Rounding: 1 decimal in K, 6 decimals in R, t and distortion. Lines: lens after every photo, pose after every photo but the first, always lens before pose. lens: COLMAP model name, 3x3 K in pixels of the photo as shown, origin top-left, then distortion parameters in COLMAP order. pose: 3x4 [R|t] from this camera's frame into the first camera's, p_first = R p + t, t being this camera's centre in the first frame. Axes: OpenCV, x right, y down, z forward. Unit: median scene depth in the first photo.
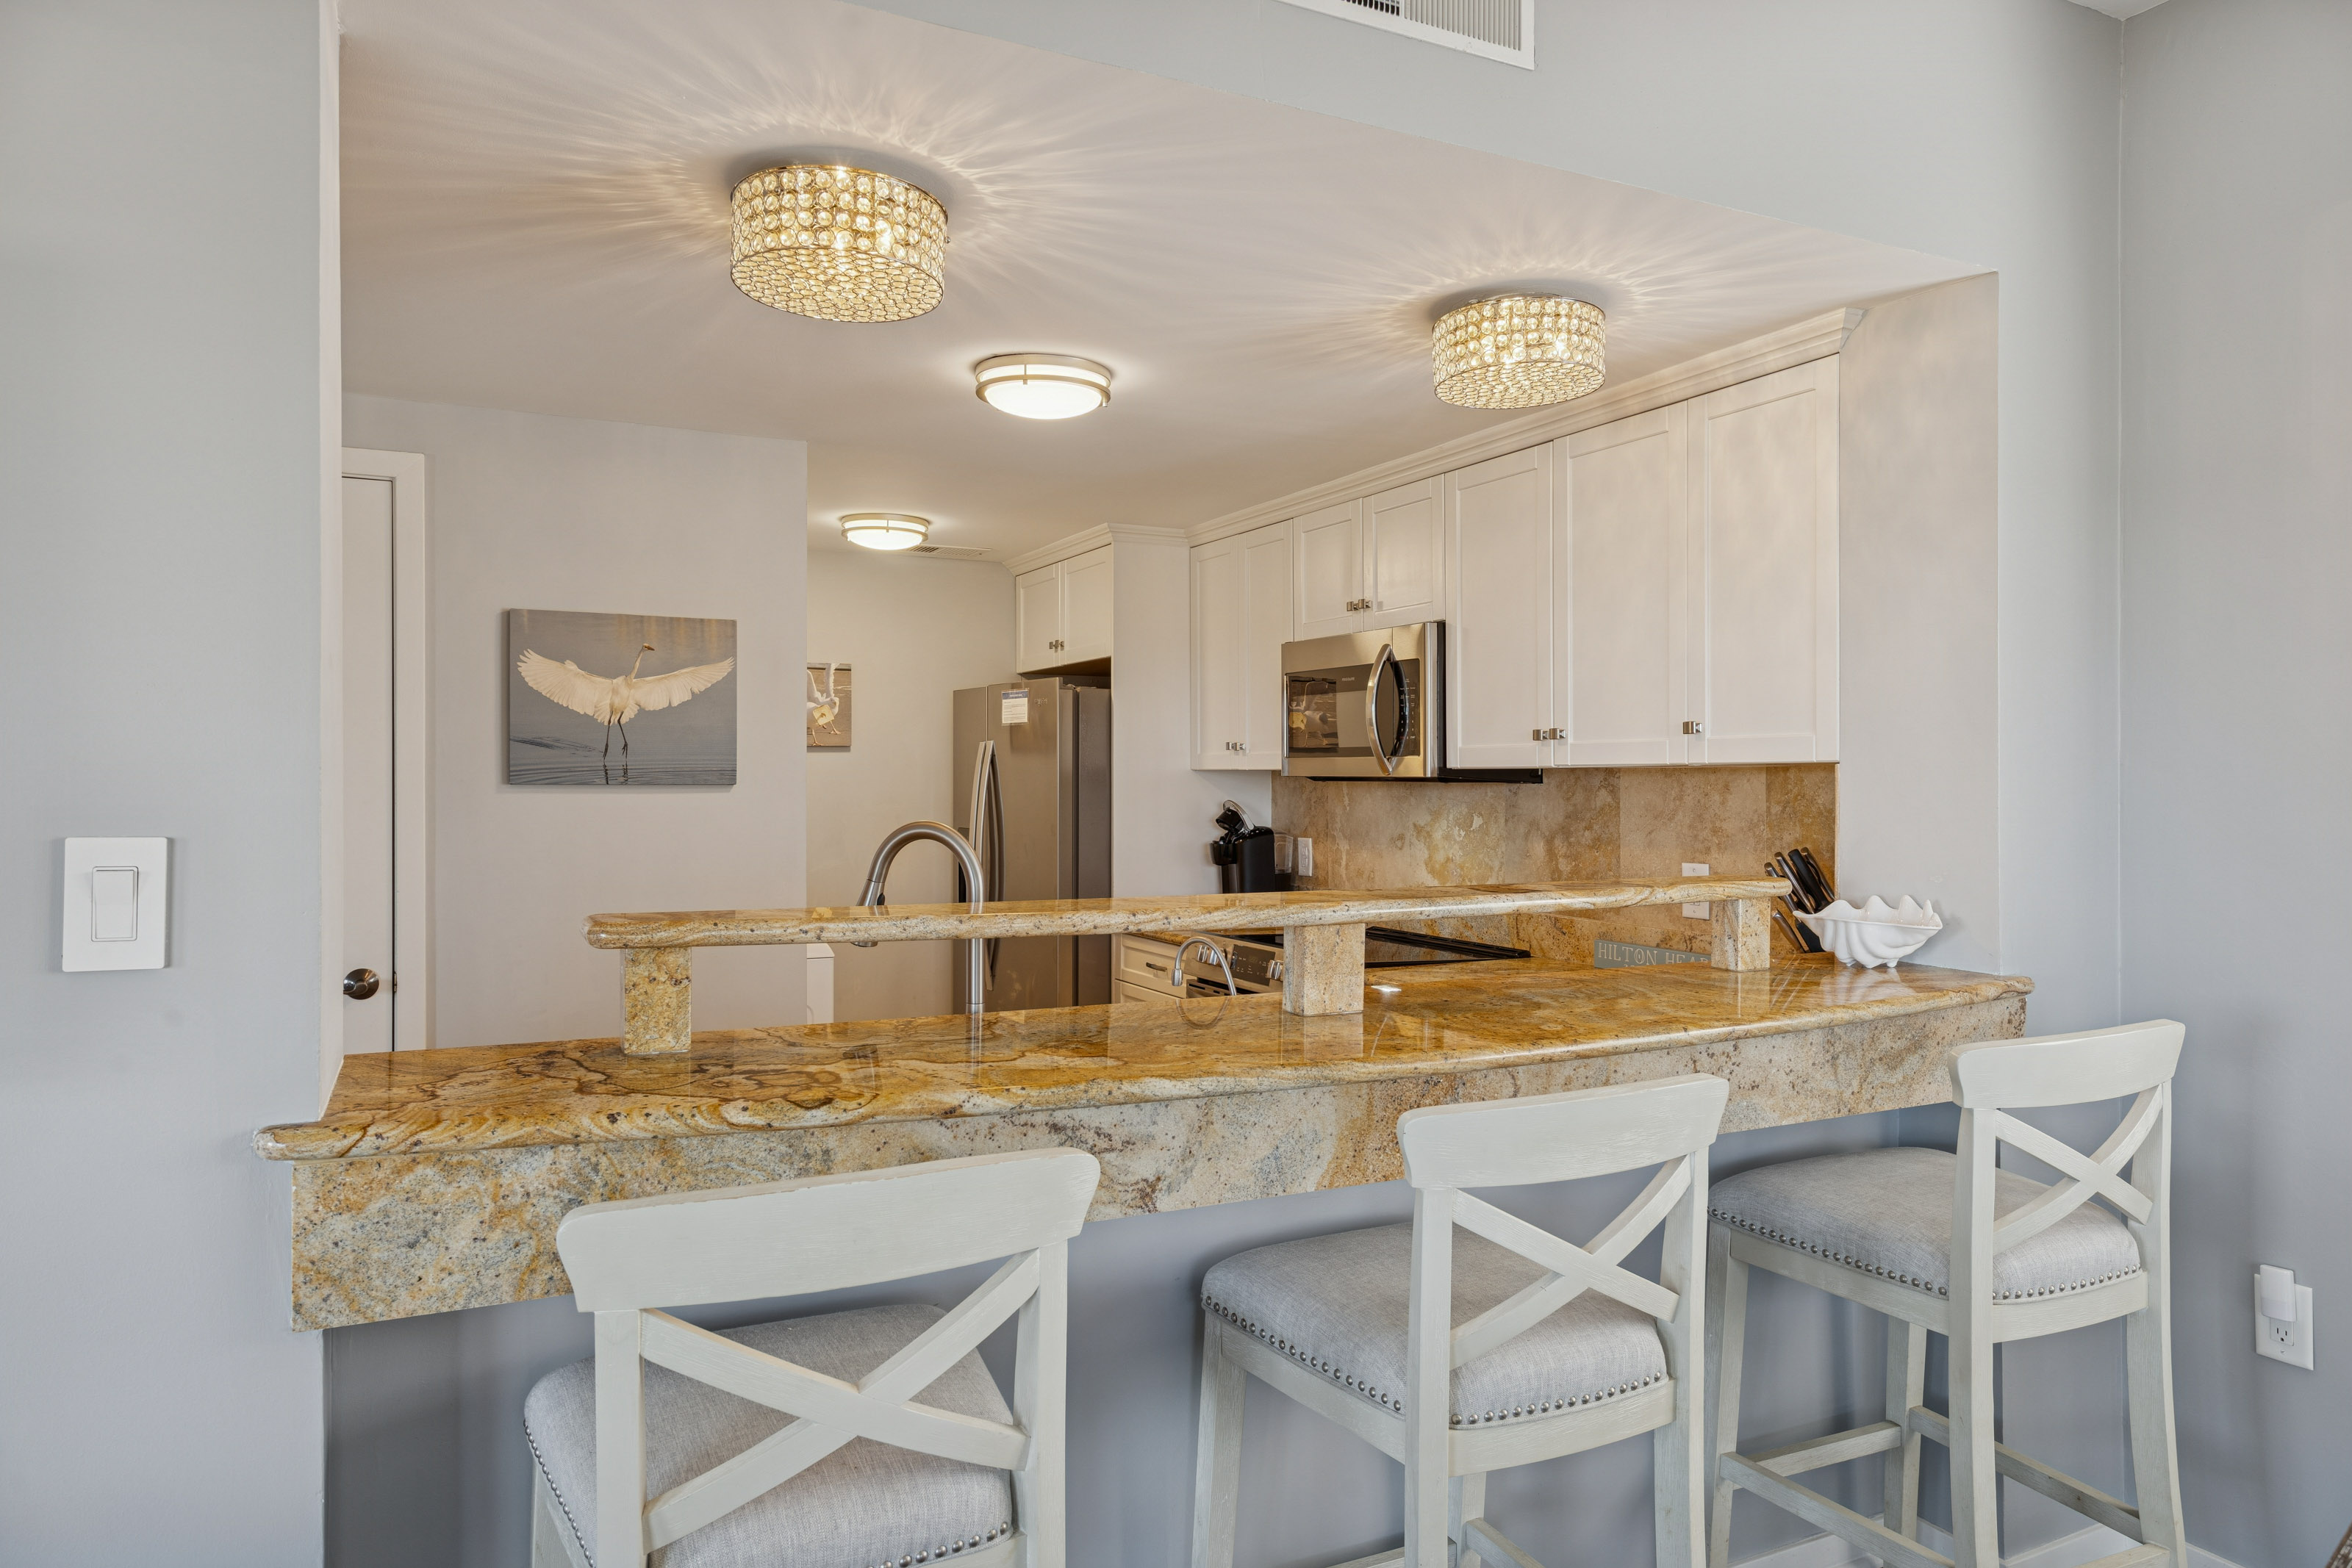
lens RADIAL K [[1526.6, 0, 1173.0], [0, 1526.6, 764.9], [0, 0, 1]] dist [0.002623, 0.003119]
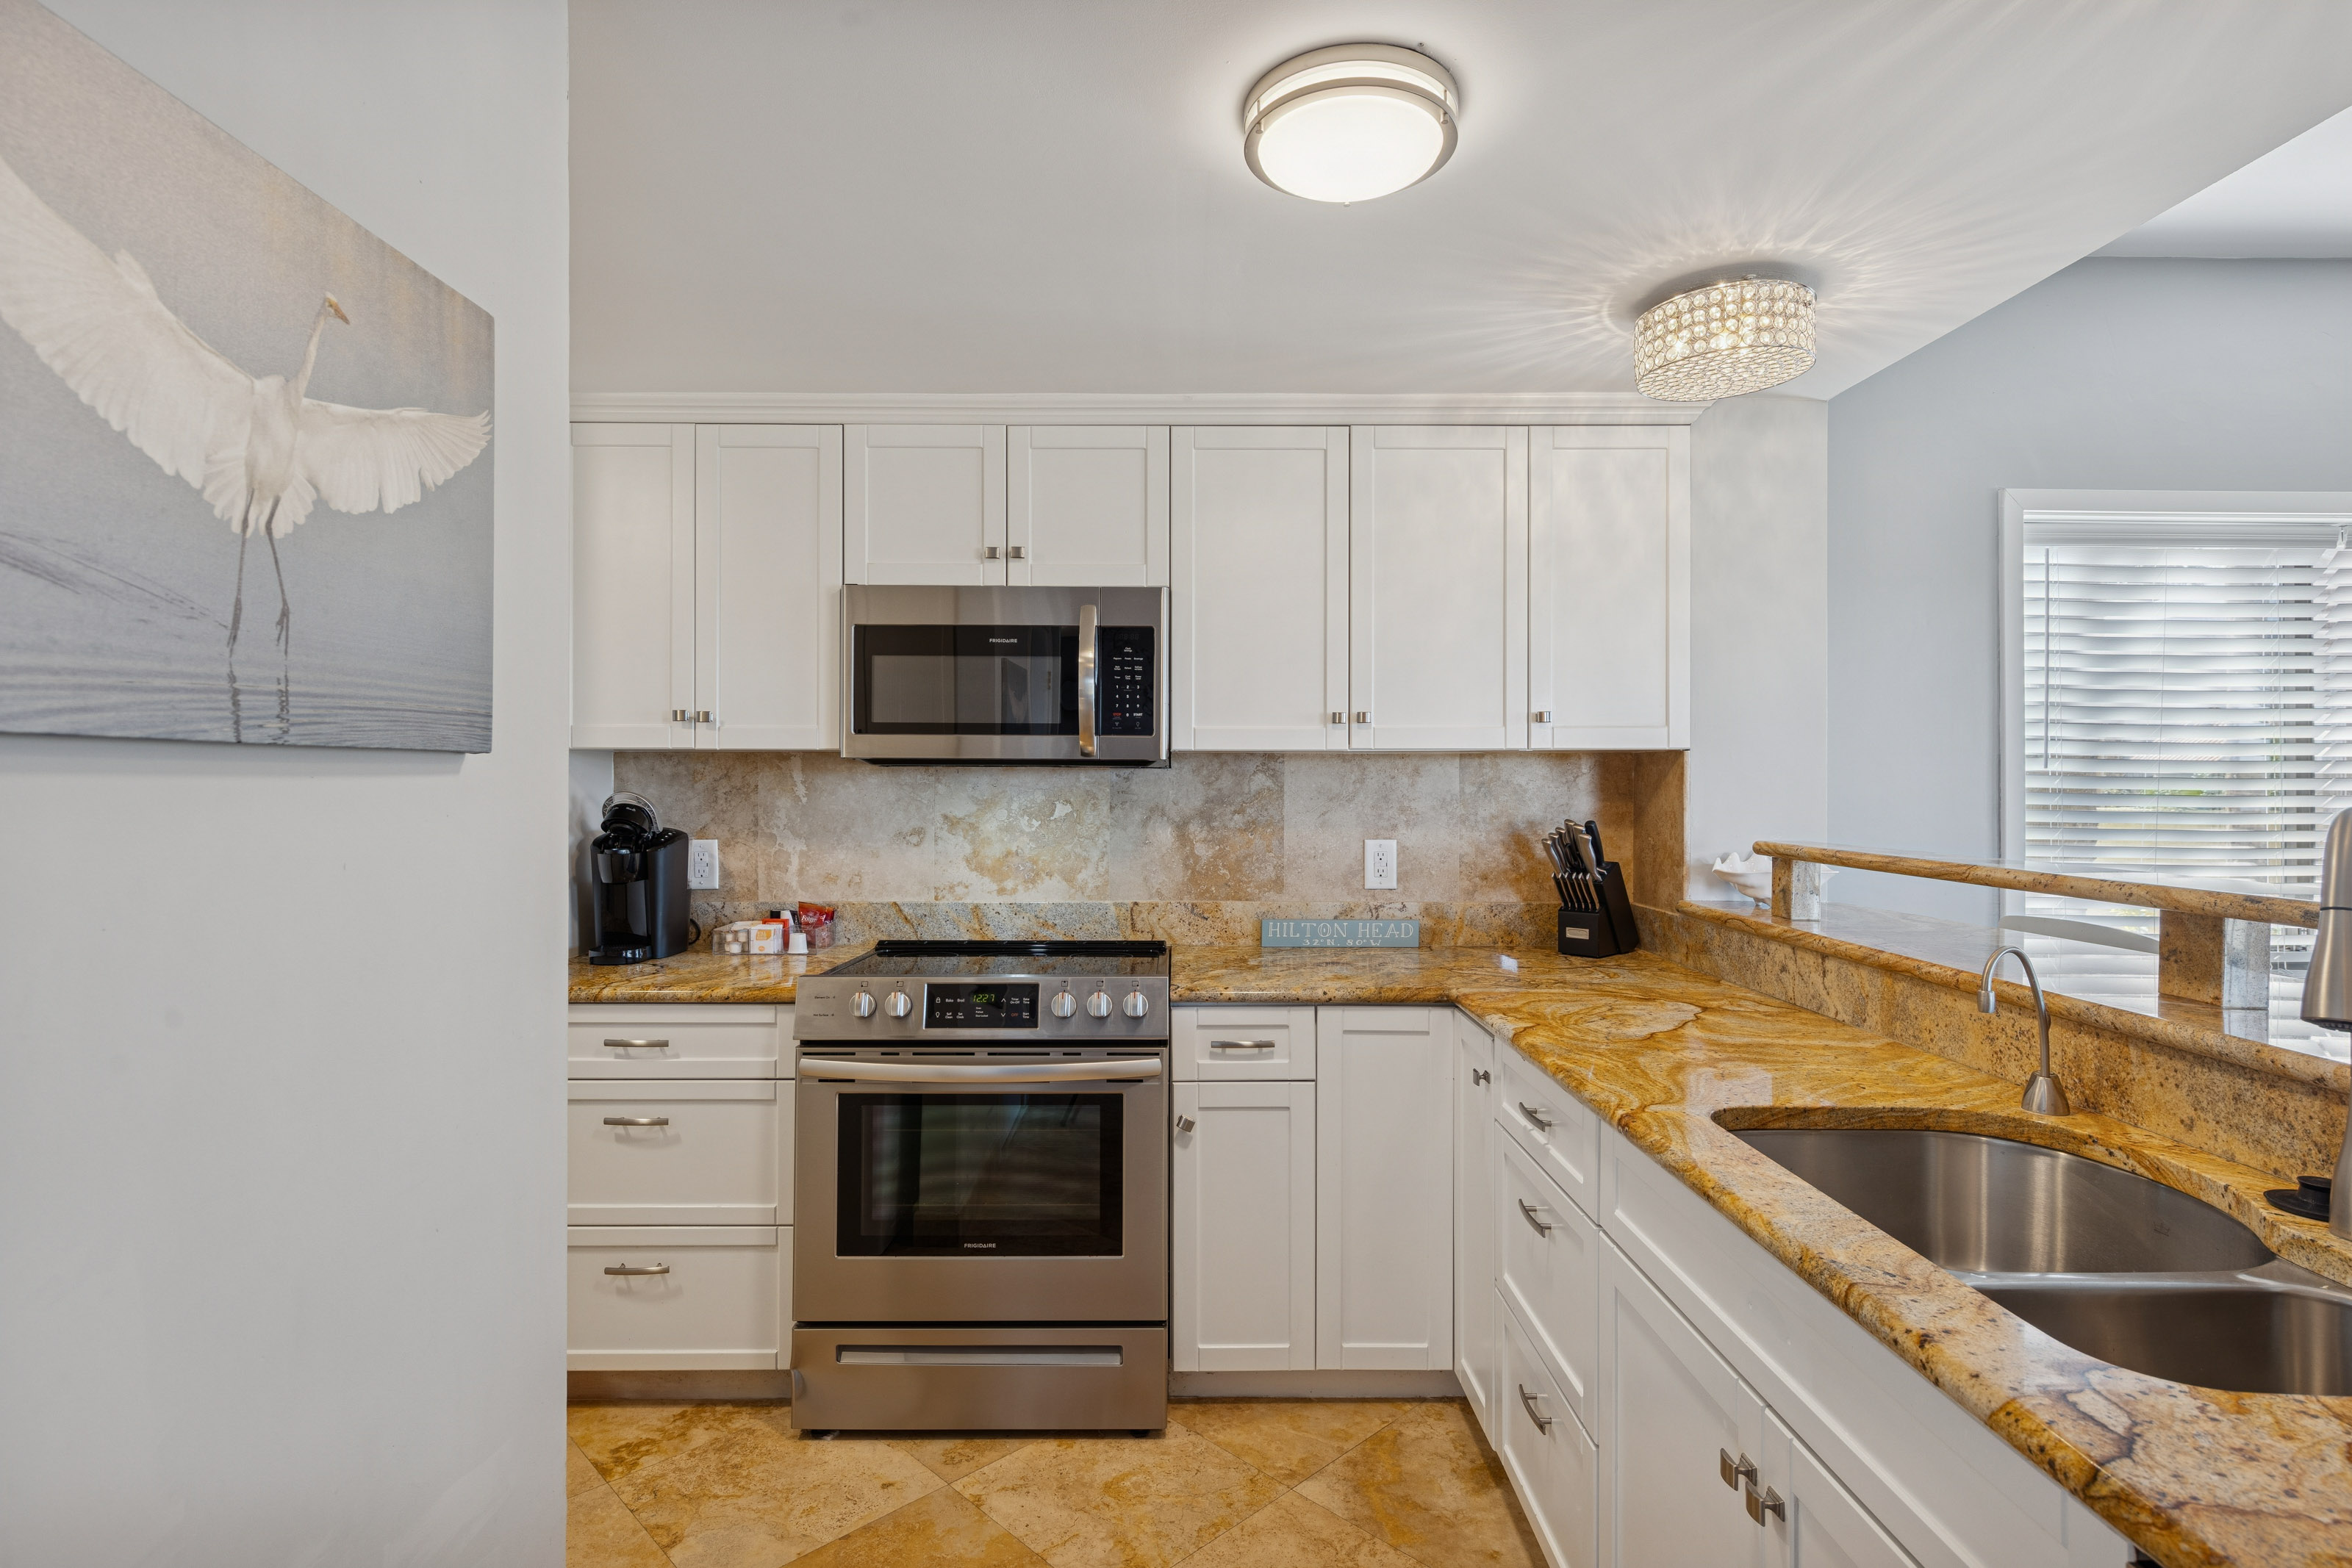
lens RADIAL K [[1180.6, 0, 1175.2], [0, 1180.6, 777.4], [0, 0, 1]] dist [0.000678, 0.000224]
pose [[0.436940, 0.000397, 0.899491, -0.444752], [-0.009421, 0.999947, 0.004135, 0.015060], [-0.899442, -0.010280, 0.436920, 0.676136]]
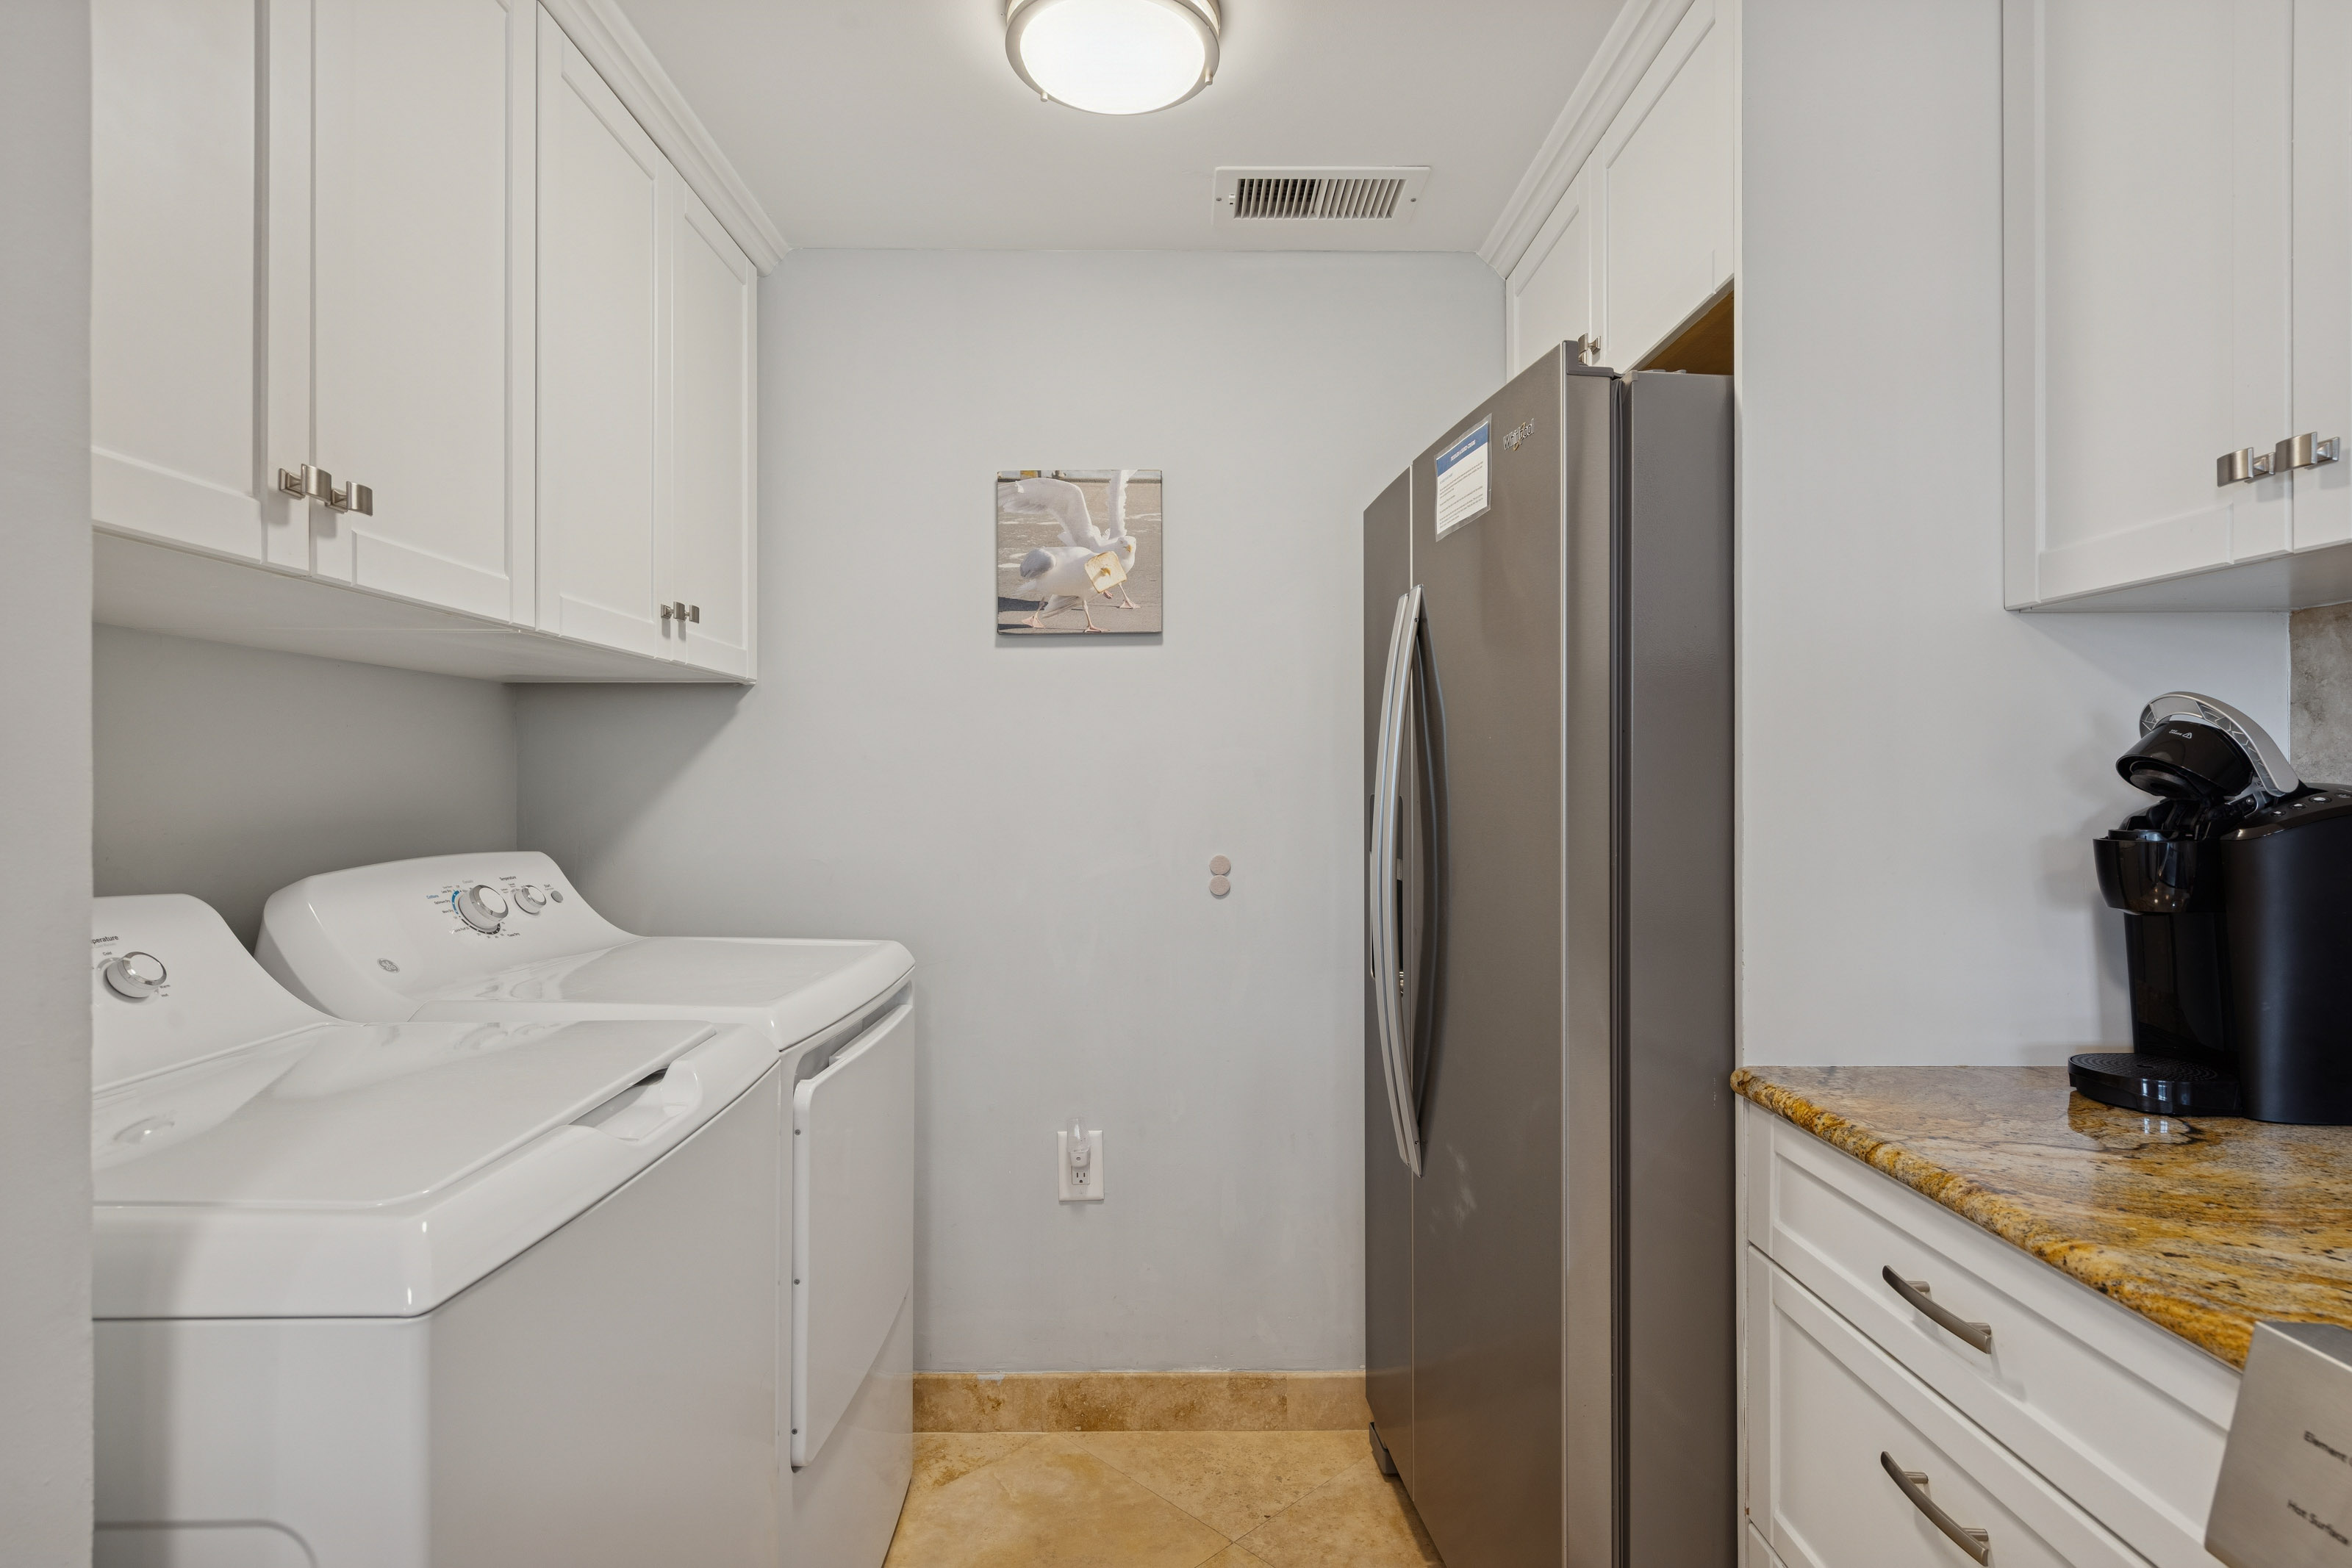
lens RADIAL K [[1199.6, 0, 1176.0], [0, 1199.6, 784.0], [0, 0, 1]] dist [0.003479, 0.000762]
pose [[0.900349, 0.000870, -0.435168, -0.045929], [0.004284, 0.999932, 0.010862, 0.048009], [0.435148, -0.011644, 0.900284, 0.906159]]
